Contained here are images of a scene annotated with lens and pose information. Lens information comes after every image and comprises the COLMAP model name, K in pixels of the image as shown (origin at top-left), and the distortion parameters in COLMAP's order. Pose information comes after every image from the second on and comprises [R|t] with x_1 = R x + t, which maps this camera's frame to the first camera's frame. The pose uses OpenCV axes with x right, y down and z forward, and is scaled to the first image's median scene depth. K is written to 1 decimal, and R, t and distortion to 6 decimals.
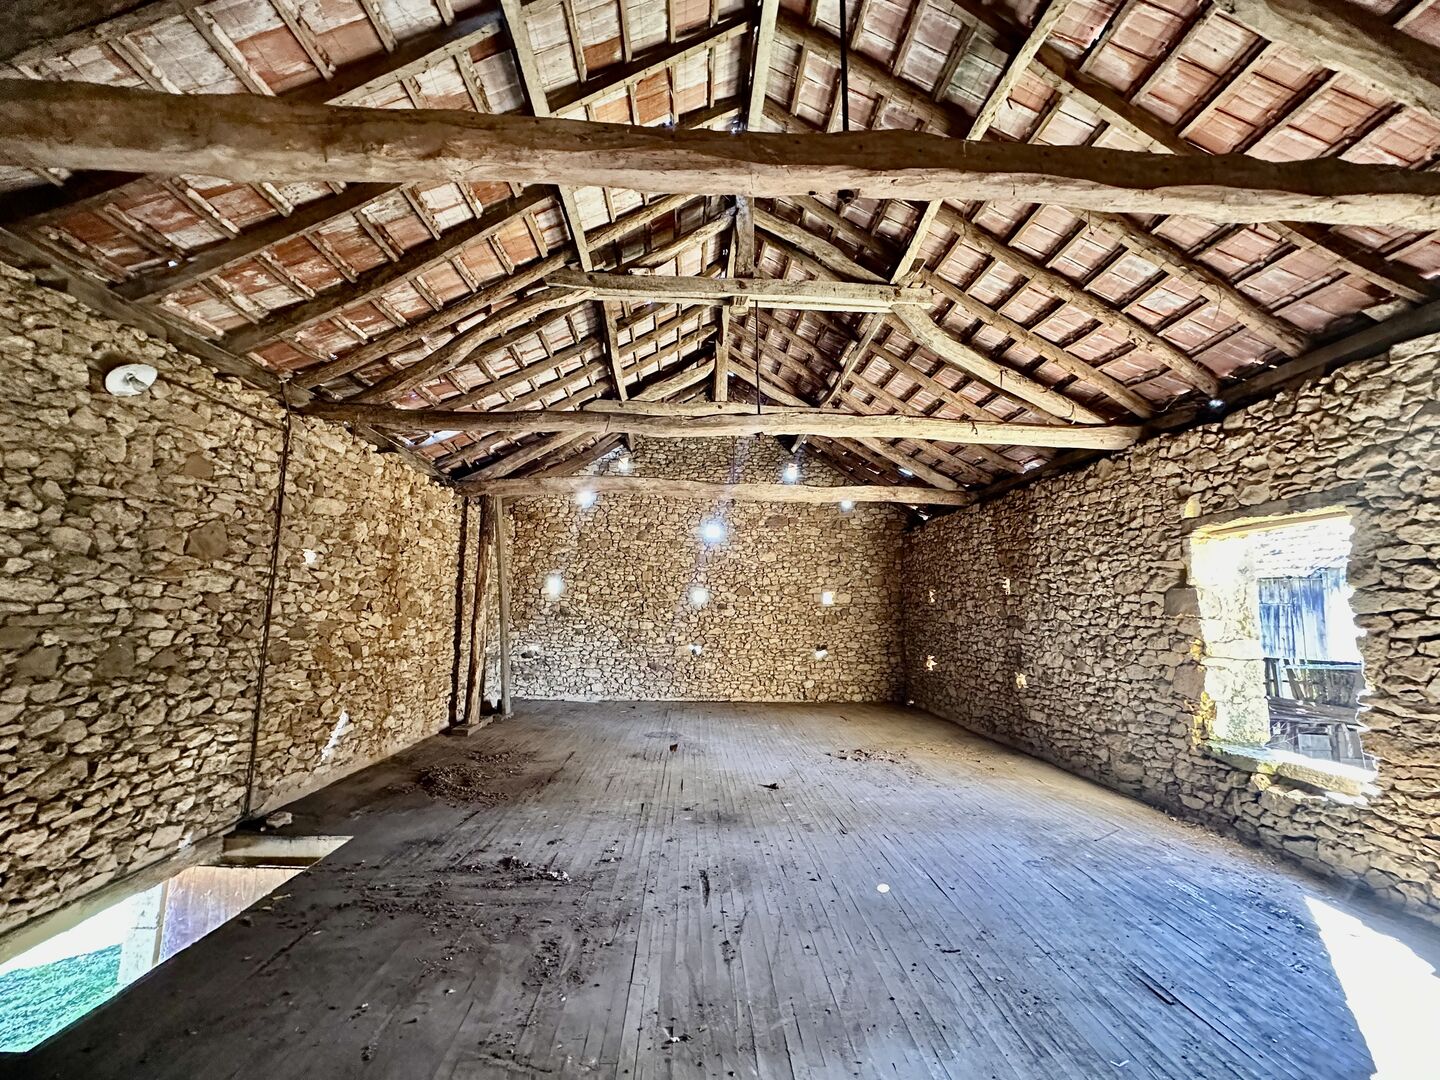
lens RADIAL K [[572.7, 0, 720.0], [0, 572.7, 540.0], [0, 0, 1]] dist [-0.000546, 0.000017]
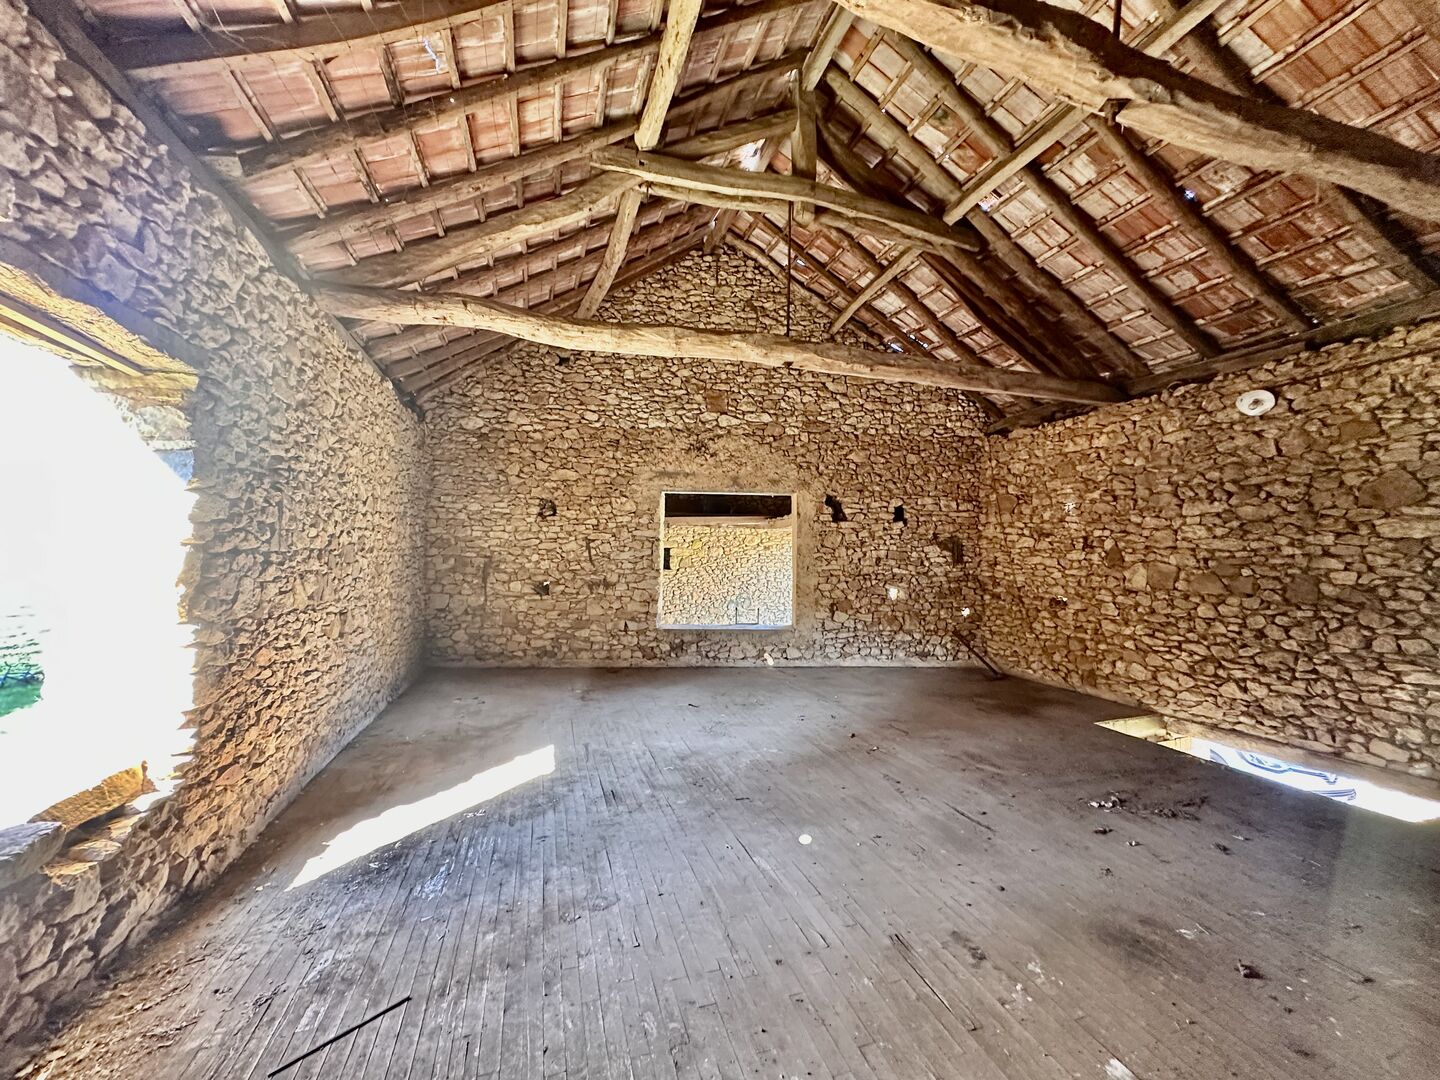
lens RADIAL K [[572.7, 0, 720.0], [0, 572.7, 540.0], [0, 0, 1]] dist [-0.000546, 0.000017]
pose [[-0.968664, -0.029735, -0.246588, 0.676209], [0.008575, 0.988212, -0.152850, 0.285943], [0.248226, -0.150174, -0.956991, 1.981932]]
